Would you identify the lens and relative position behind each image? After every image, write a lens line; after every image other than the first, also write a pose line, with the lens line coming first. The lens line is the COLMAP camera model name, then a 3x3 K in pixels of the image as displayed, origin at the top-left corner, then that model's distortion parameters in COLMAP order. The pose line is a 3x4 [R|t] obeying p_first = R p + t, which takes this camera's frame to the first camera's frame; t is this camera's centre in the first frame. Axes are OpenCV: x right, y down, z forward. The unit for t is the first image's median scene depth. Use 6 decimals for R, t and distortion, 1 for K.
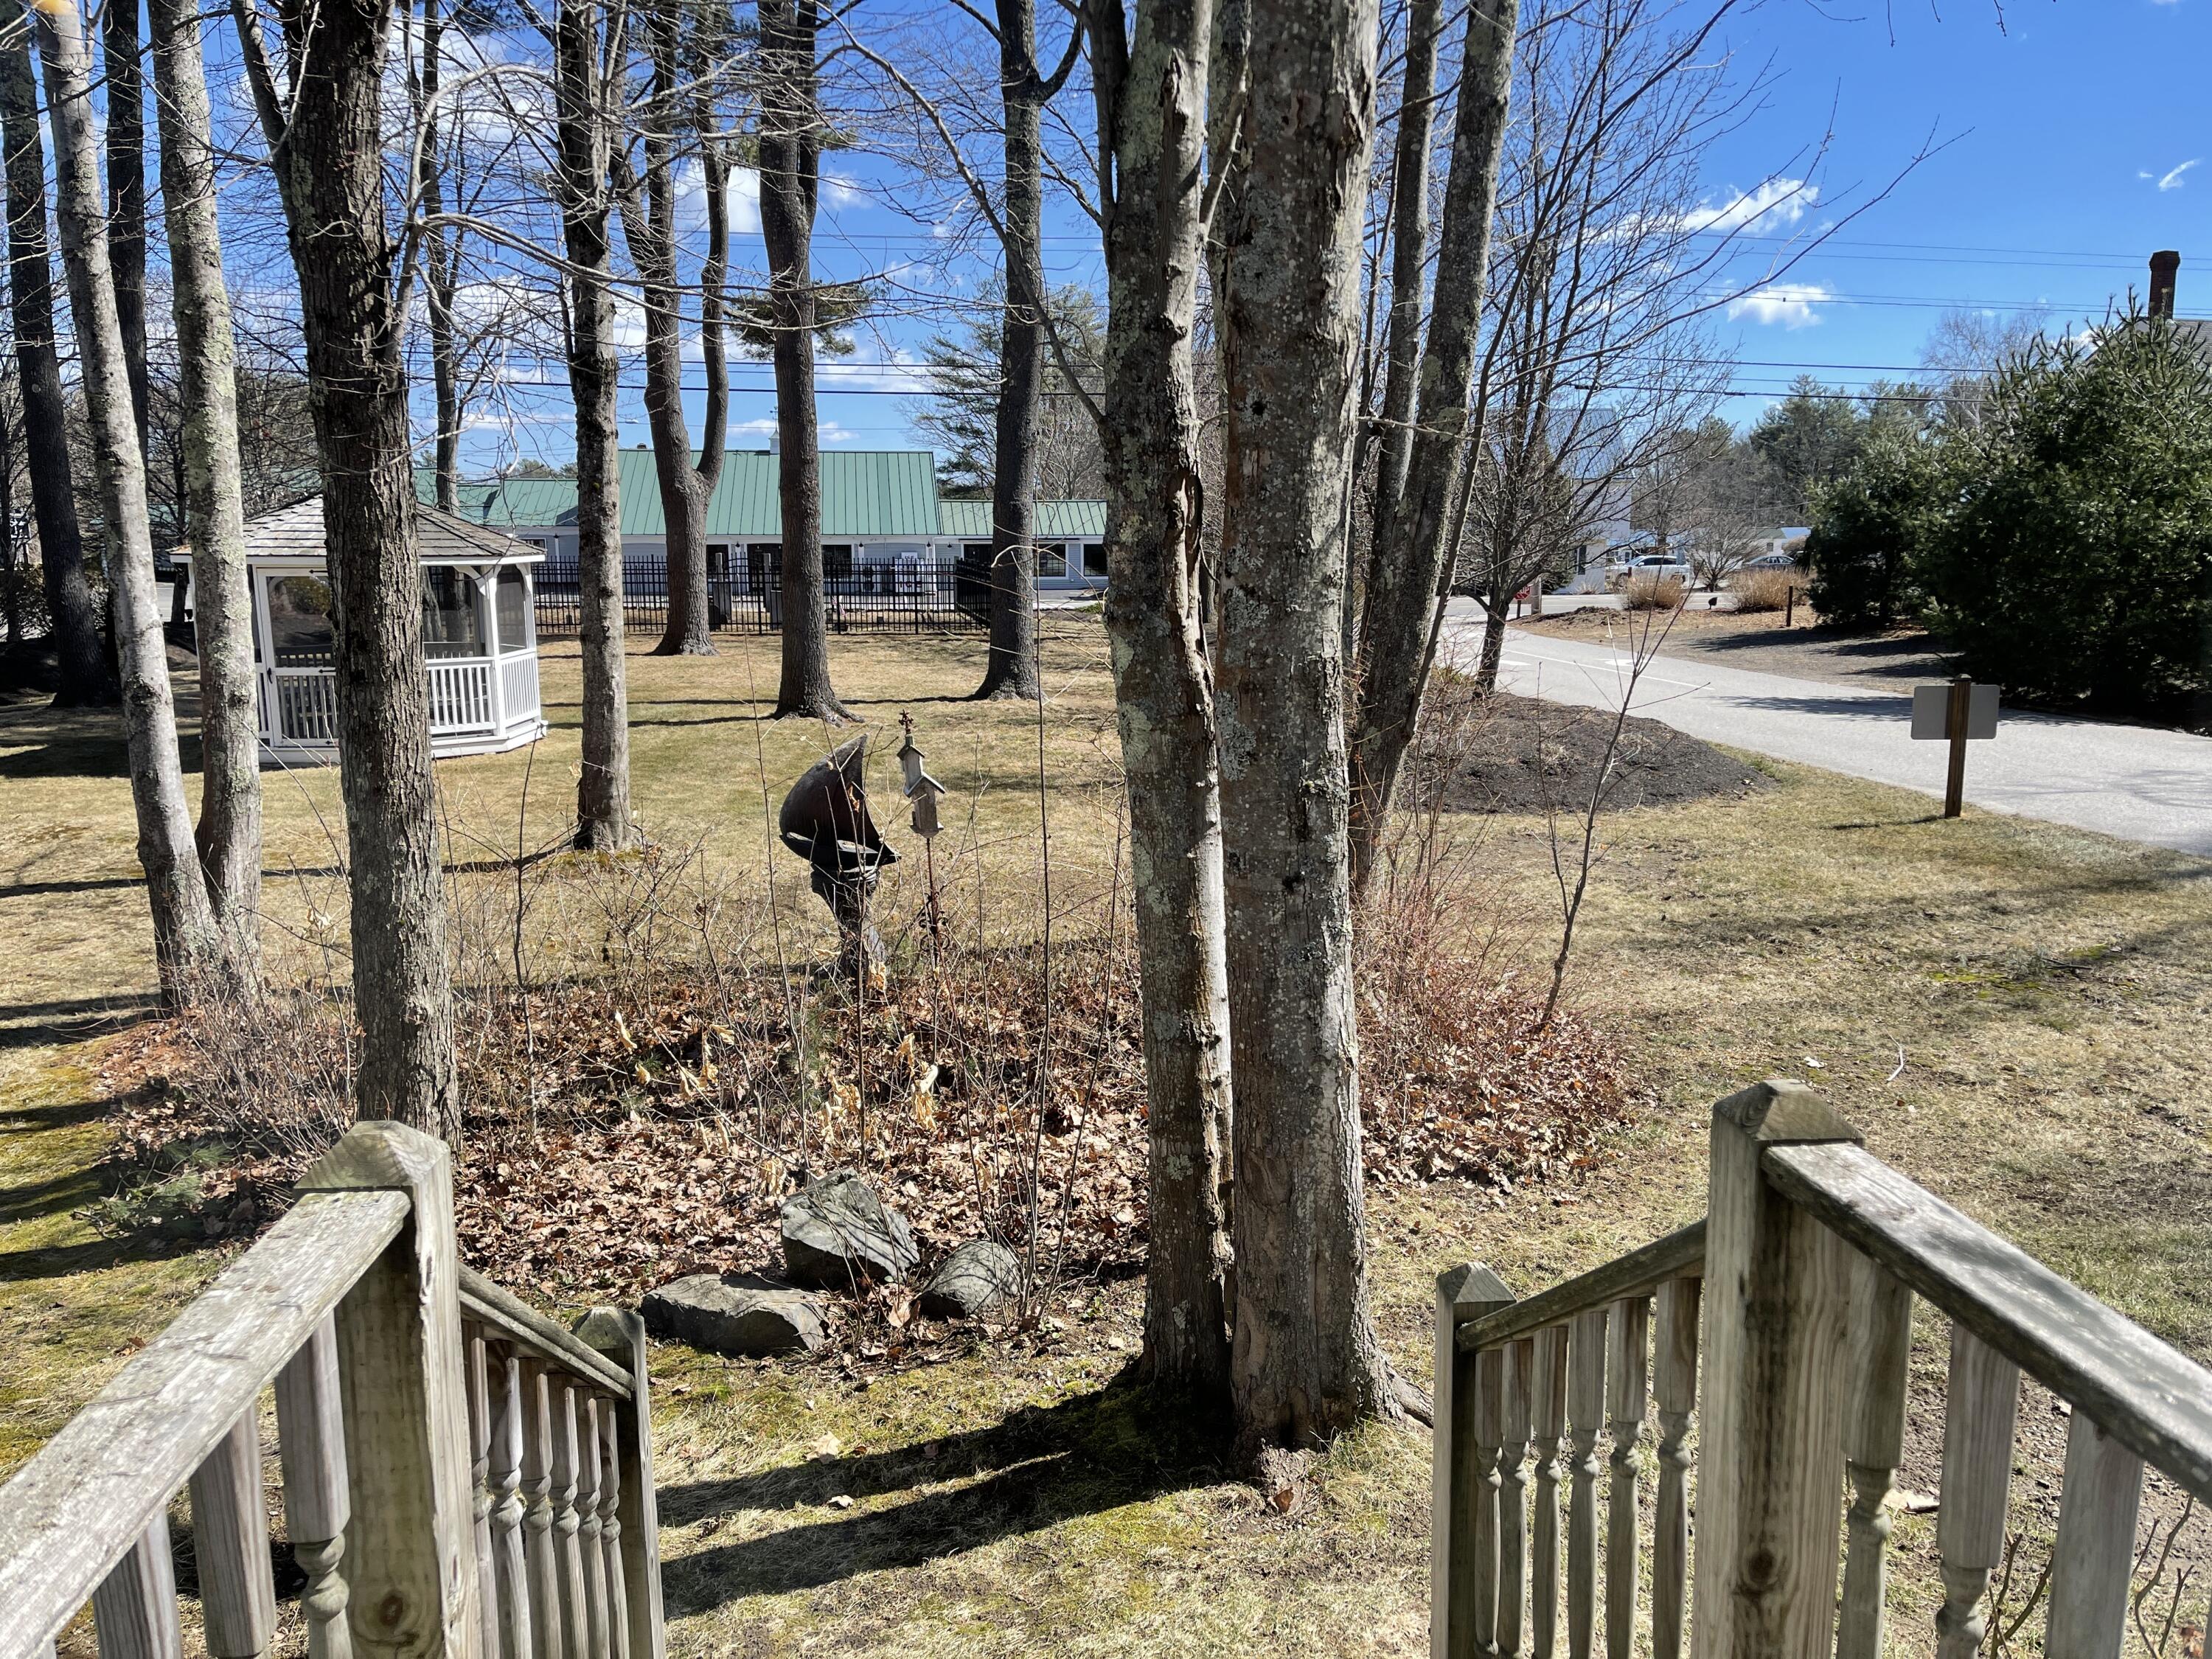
lens RADIAL K [[1667.1, 0, 1106.0], [0, 1667.1, 824.7], [0, 0, 1]] dist [0.048182, -0.056056]
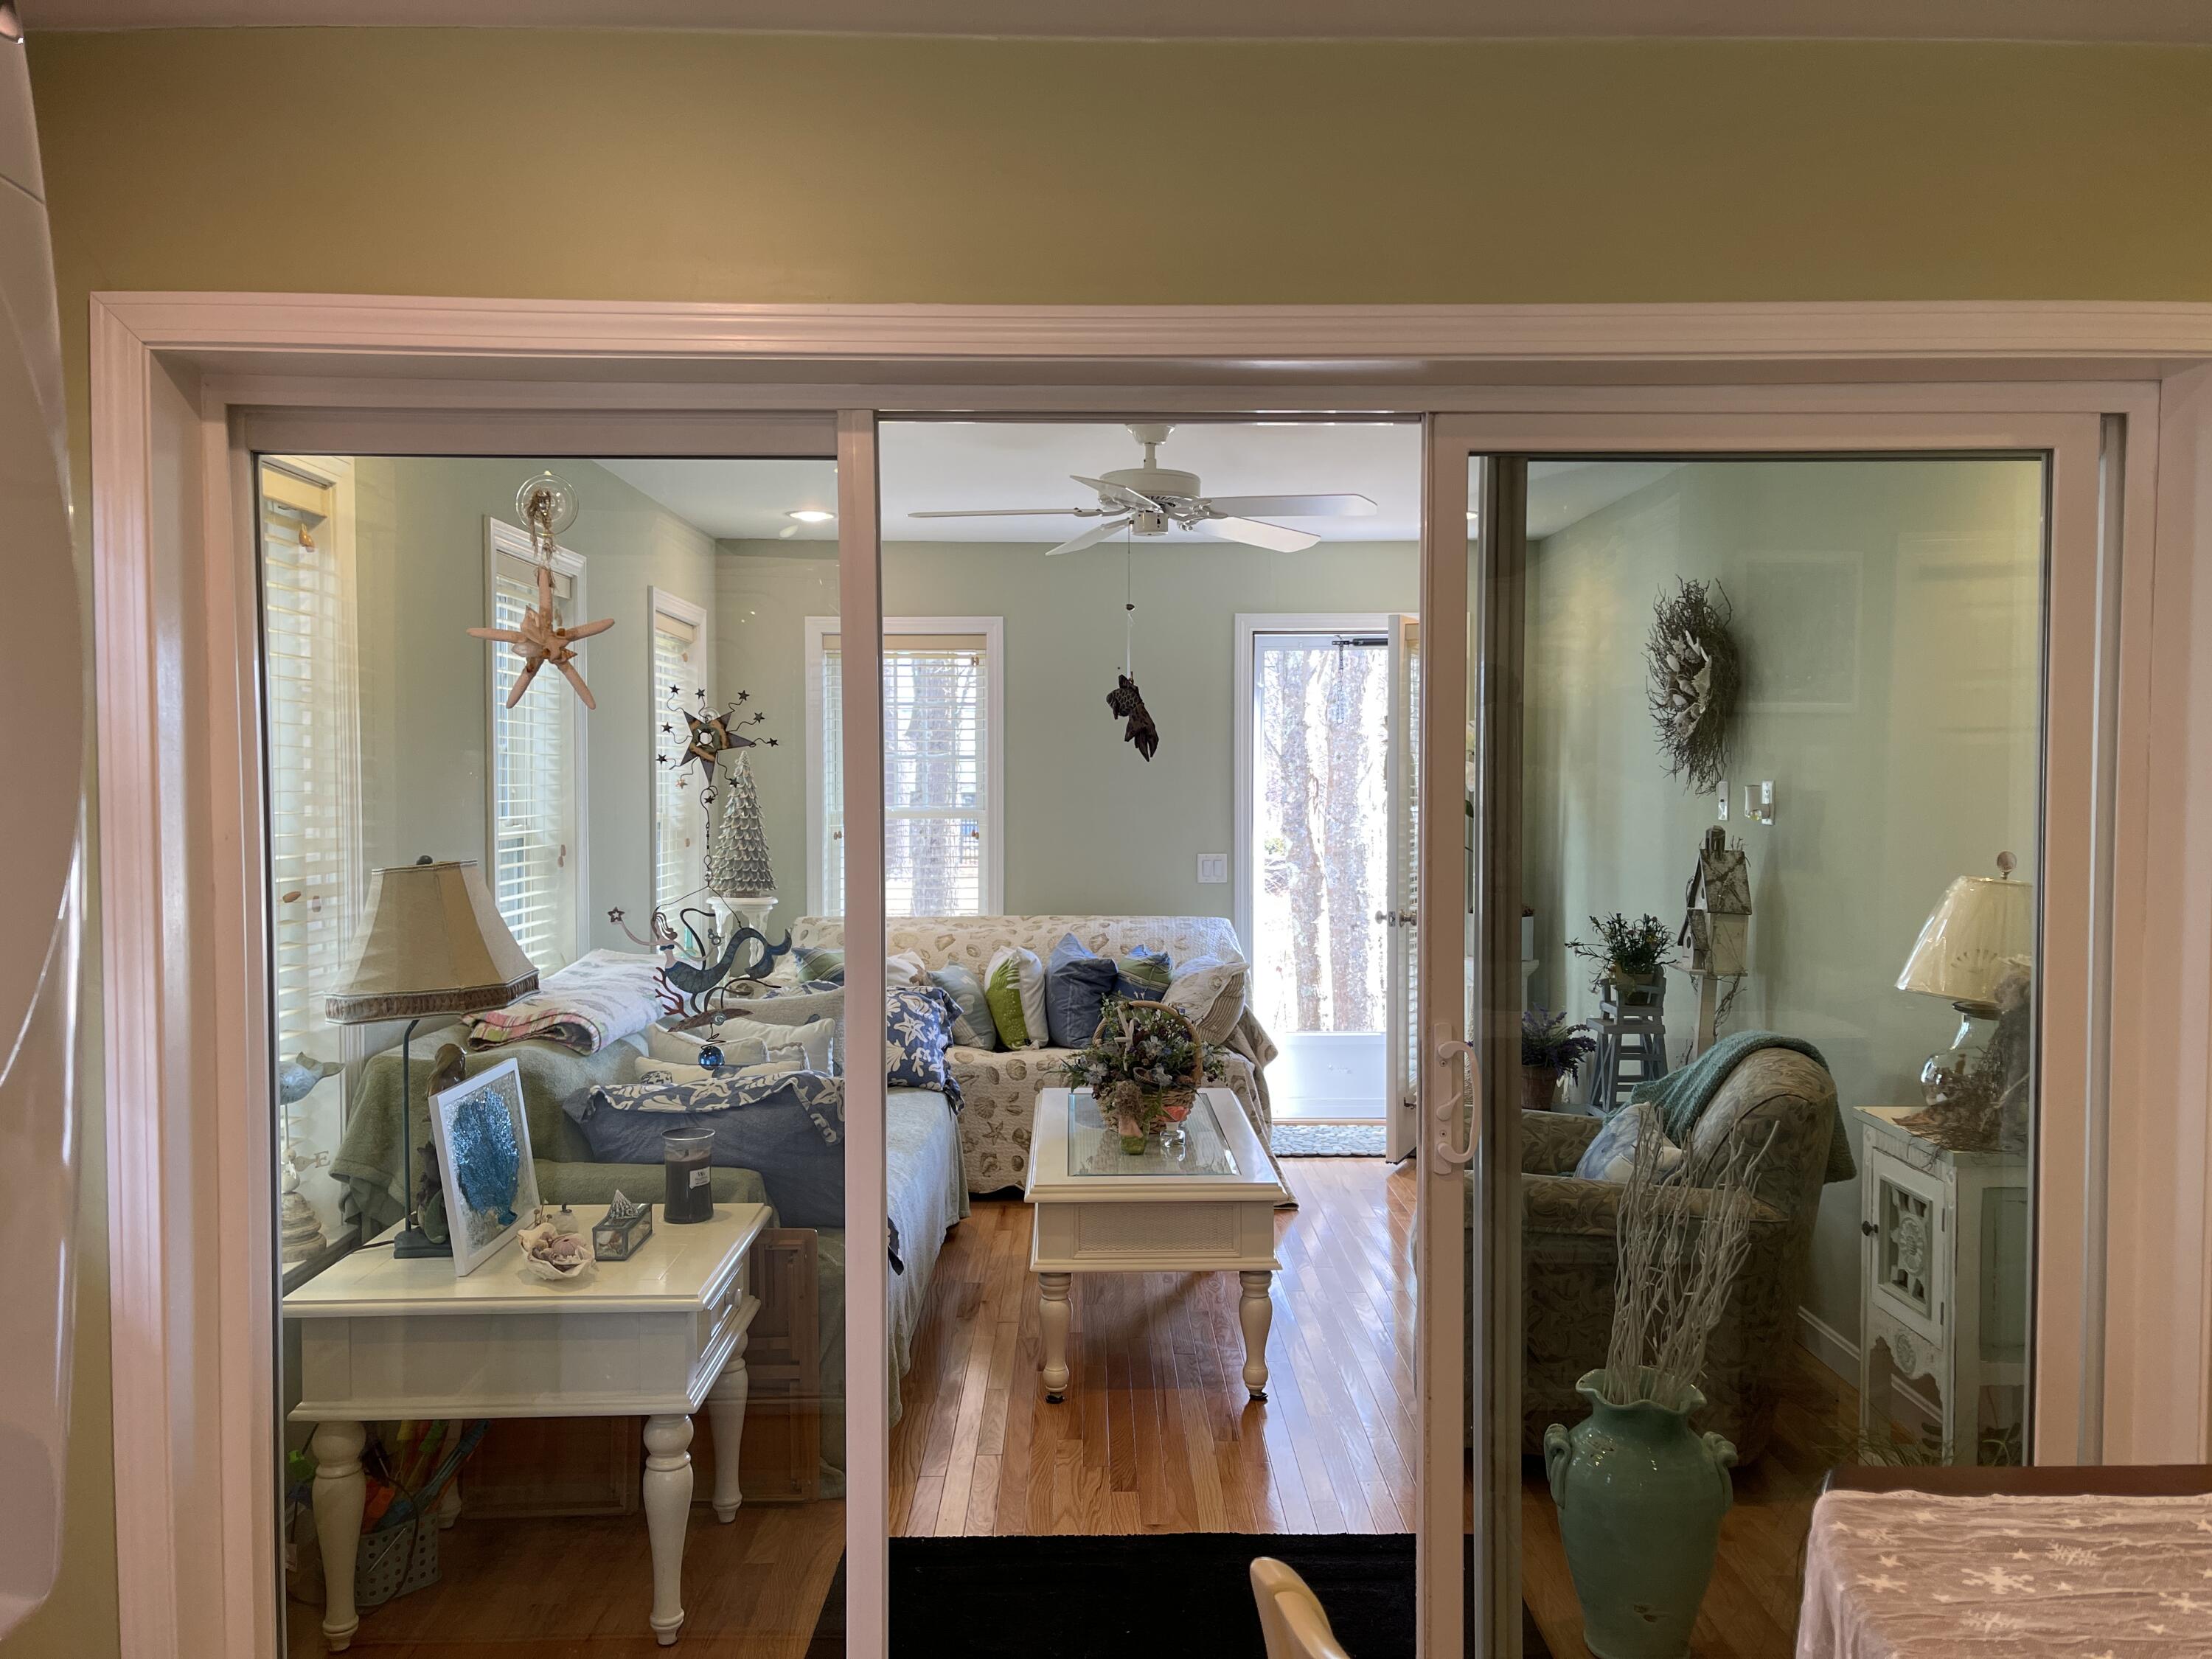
lens RADIAL K [[1667.1, 0, 1106.5], [0, 1667.1, 834.1], [0, 0, 1]] dist [0.048182, -0.056056]
pose [[0.998570, 0.003650, -0.053340, -0.137668], [-0.011246, 0.989685, -0.142820, 0.262459], [0.052269, 0.143216, 0.988310, -1.624560]]
